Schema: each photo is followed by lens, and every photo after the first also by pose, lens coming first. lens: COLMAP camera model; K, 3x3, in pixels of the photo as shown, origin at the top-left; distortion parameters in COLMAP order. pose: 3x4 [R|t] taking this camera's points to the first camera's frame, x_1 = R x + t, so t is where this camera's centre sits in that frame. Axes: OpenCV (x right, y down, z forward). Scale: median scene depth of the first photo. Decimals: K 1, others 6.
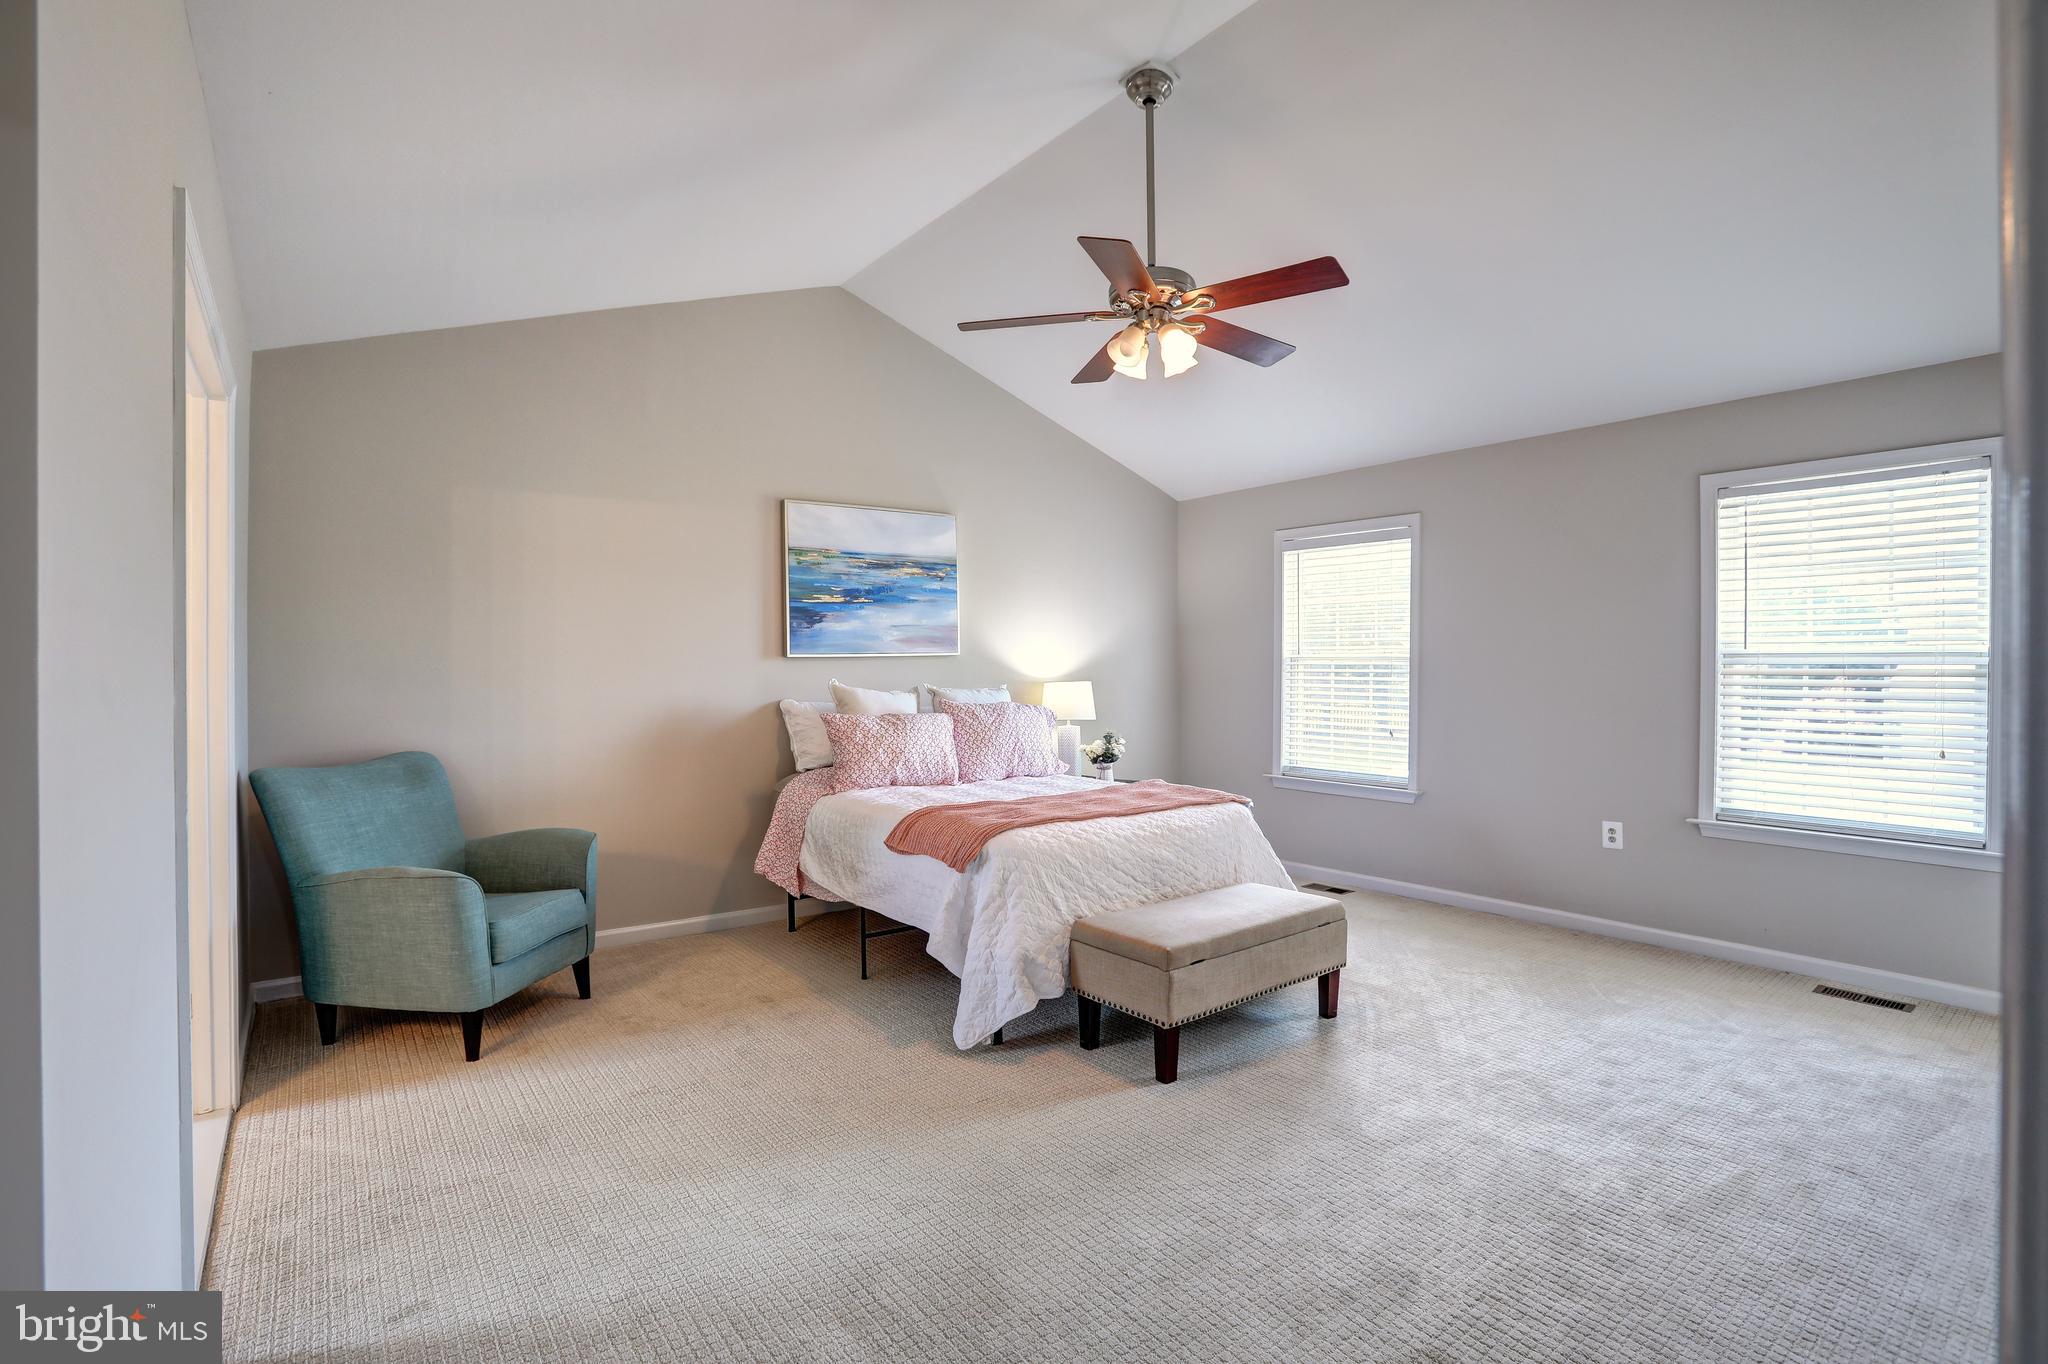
lens RADIAL K [[933.7, 0, 1028.9], [0, 933.7, 679.8], [0, 0, 1]] dist [-0.045135, 0.007512]
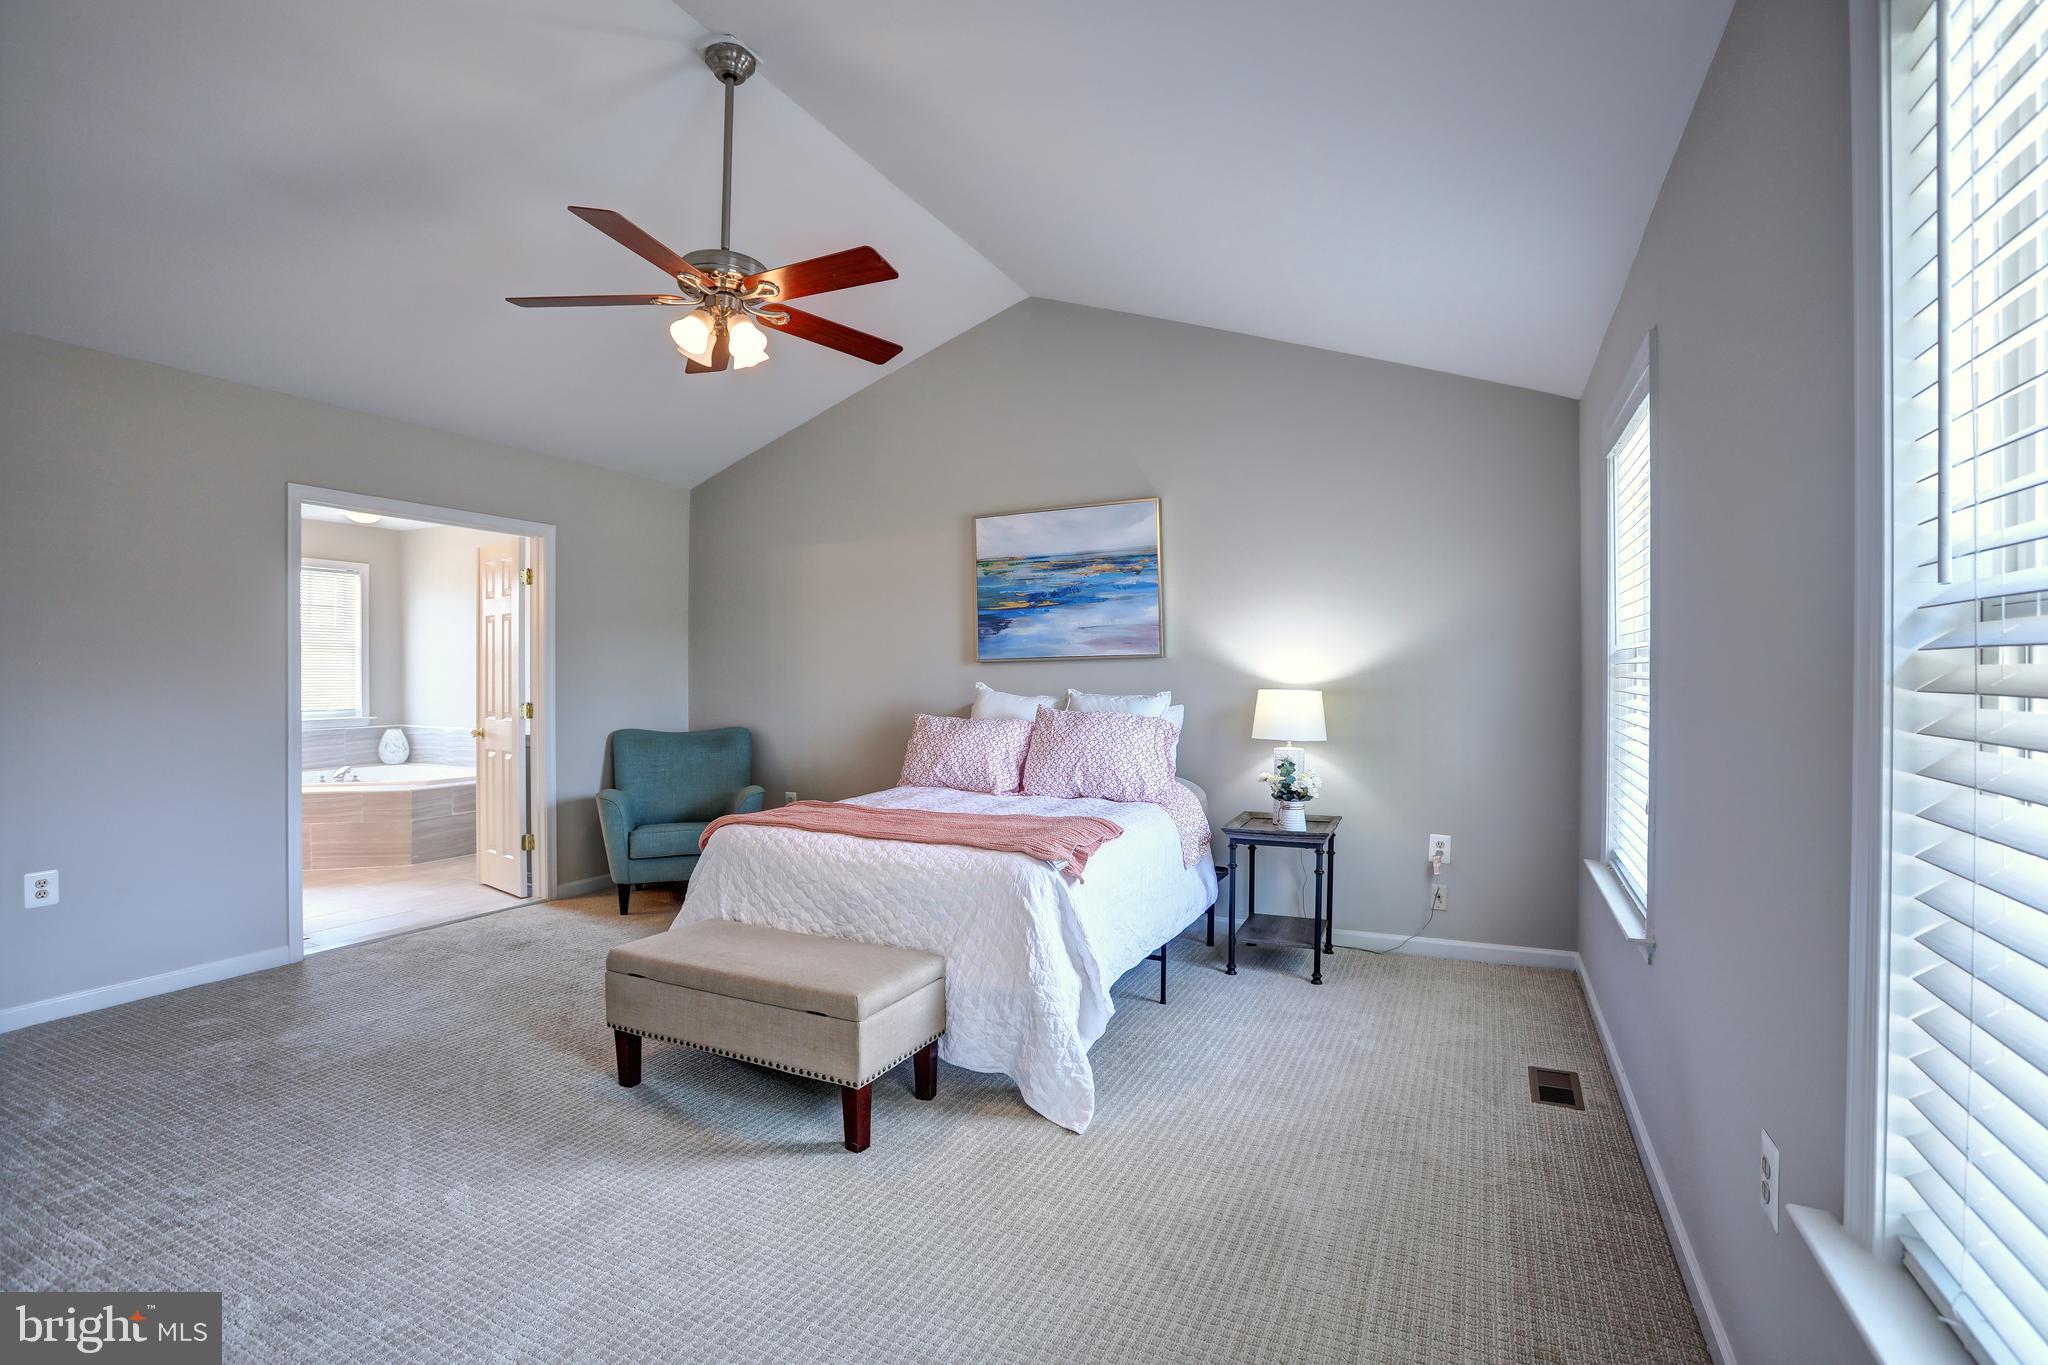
lens RADIAL K [[933.7, 0, 1026.9], [0, 933.7, 679.5], [0, 0, 1]] dist [-0.045135, 0.007512]
pose [[0.450917, 0.005522, -0.892549, 0.697721], [-0.010777, 0.999942, 0.000742, -0.005096], [0.892501, 0.009285, 0.450950, 0.533726]]
